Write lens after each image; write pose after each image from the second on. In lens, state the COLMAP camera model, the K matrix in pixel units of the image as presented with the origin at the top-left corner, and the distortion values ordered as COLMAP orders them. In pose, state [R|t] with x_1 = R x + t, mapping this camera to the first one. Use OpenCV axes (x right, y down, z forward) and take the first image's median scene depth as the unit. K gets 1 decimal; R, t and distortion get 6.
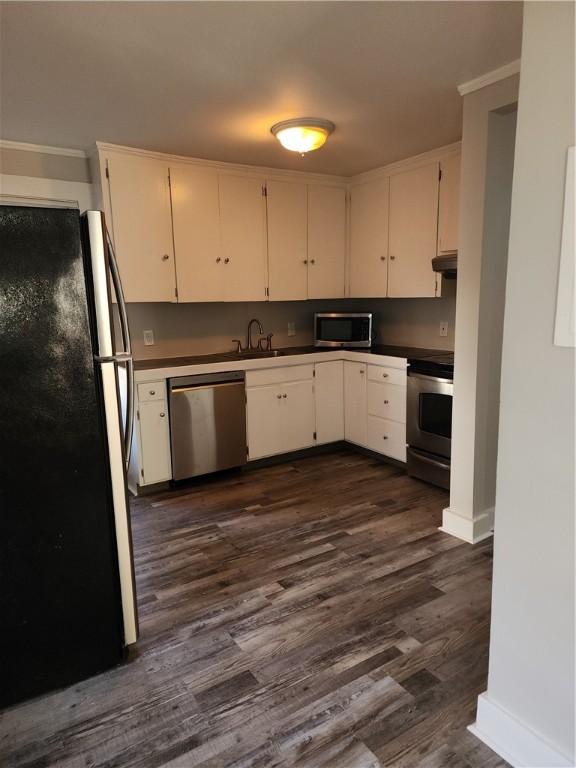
lens RADIAL K [[511.9, 0, 289.2], [0, 511.9, 384.2], [0, 0, 1]] dist [0.036748, -0.011224]
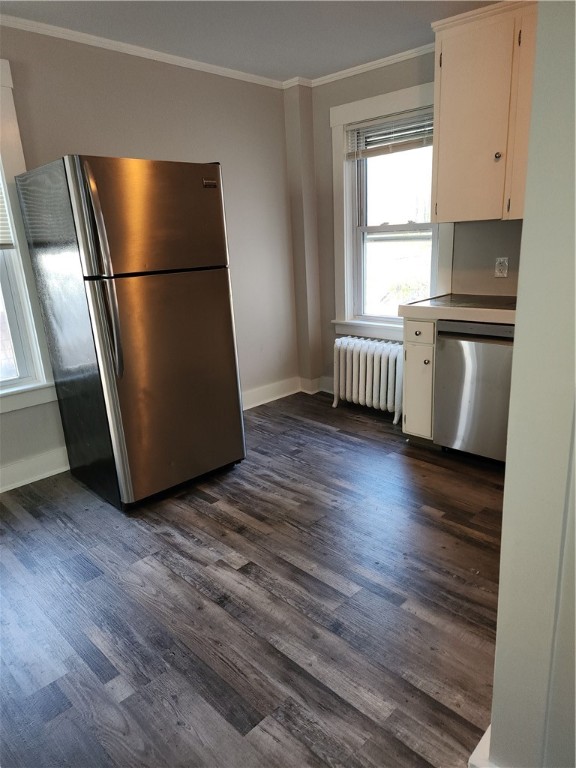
lens RADIAL K [[511.9, 0, 289.0], [0, 511.9, 386.3], [0, 0, 1]] dist [0.036748, -0.011224]
pose [[0.231310, 0.291146, -0.928294, 0.714207], [-0.130146, 0.954855, 0.267047, -0.140557], [0.964136, 0.059044, 0.258759, 0.821369]]
